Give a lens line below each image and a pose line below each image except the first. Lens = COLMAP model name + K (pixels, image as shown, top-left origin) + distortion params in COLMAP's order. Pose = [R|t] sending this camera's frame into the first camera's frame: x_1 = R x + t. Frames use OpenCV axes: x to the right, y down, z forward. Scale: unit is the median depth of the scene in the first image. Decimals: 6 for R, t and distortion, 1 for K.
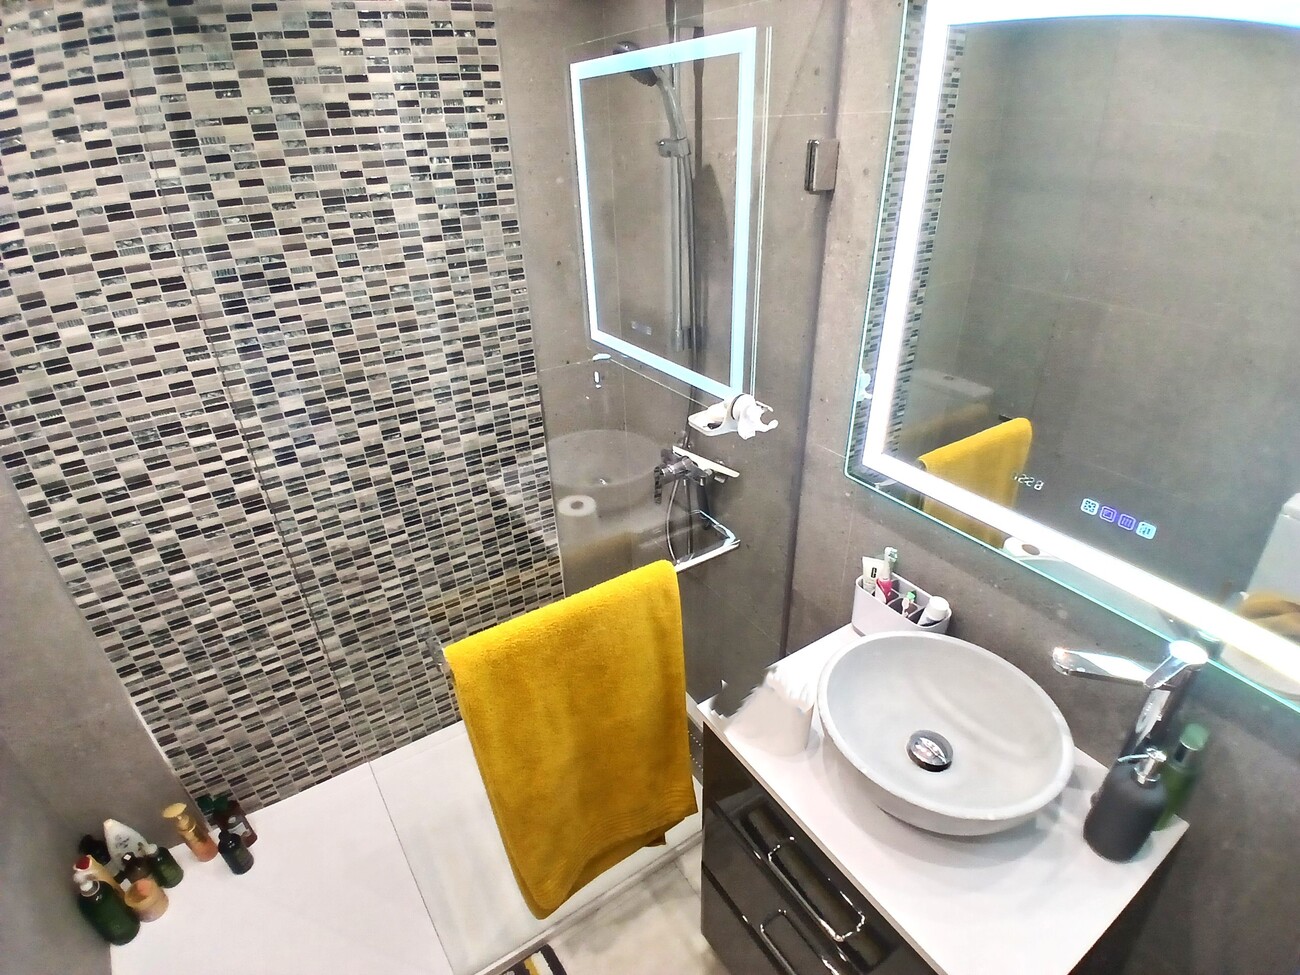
lens RADIAL K [[644.7, 0, 652.5], [0, 644.7, 498.0], [0, 0, 1]] dist [0.006190, -0.045215]
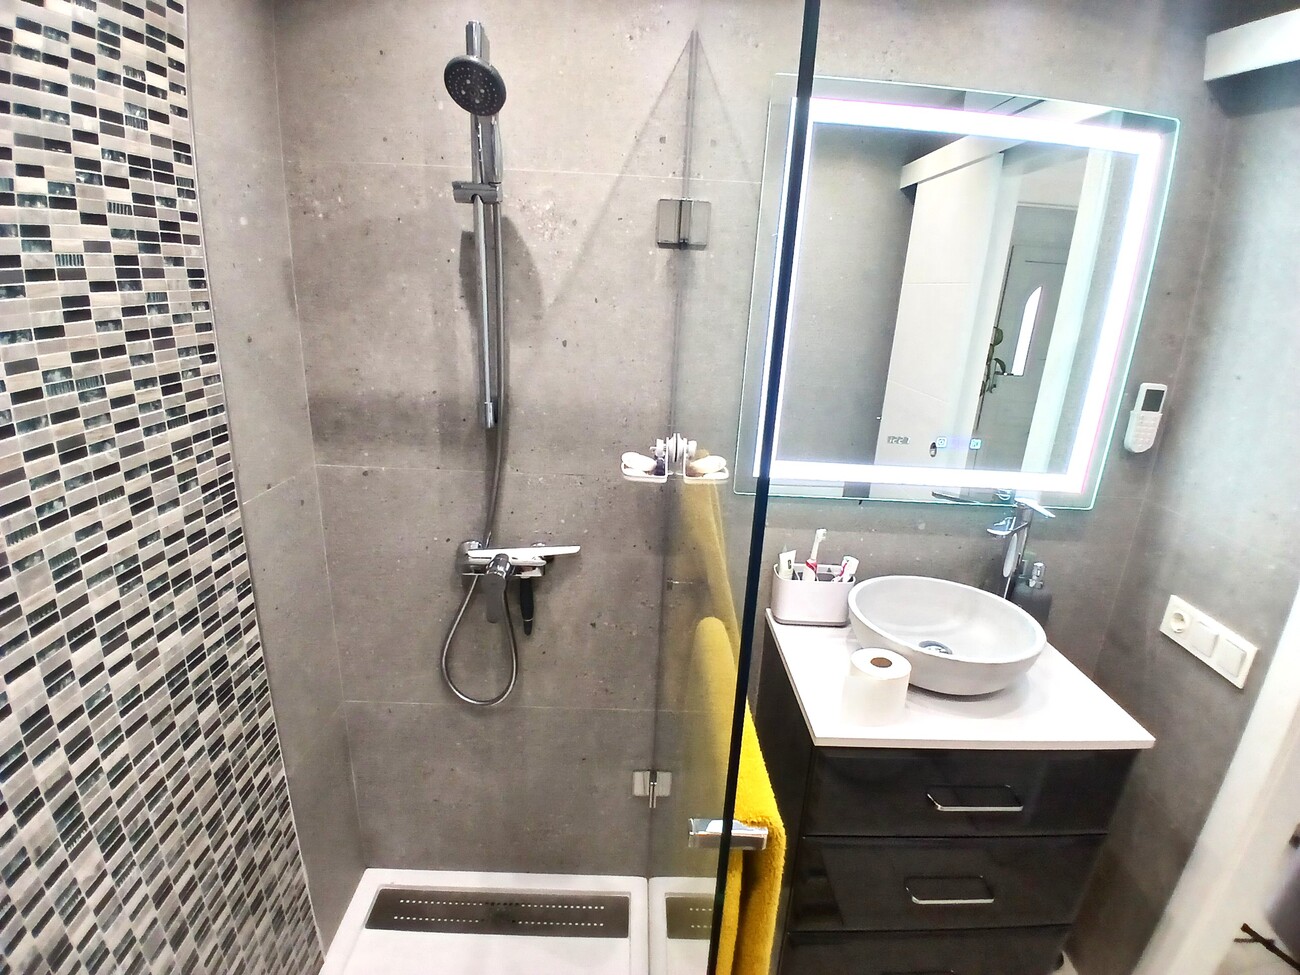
lens RADIAL K [[644.7, 0, 652.5], [0, 644.7, 498.0], [0, 0, 1]] dist [0.006190, -0.045215]
pose [[0.527004, -0.209958, 0.823519, -0.537618], [0.367048, 0.930199, 0.002268, -0.065771], [-0.766513, 0.301076, 0.567284, 0.380629]]
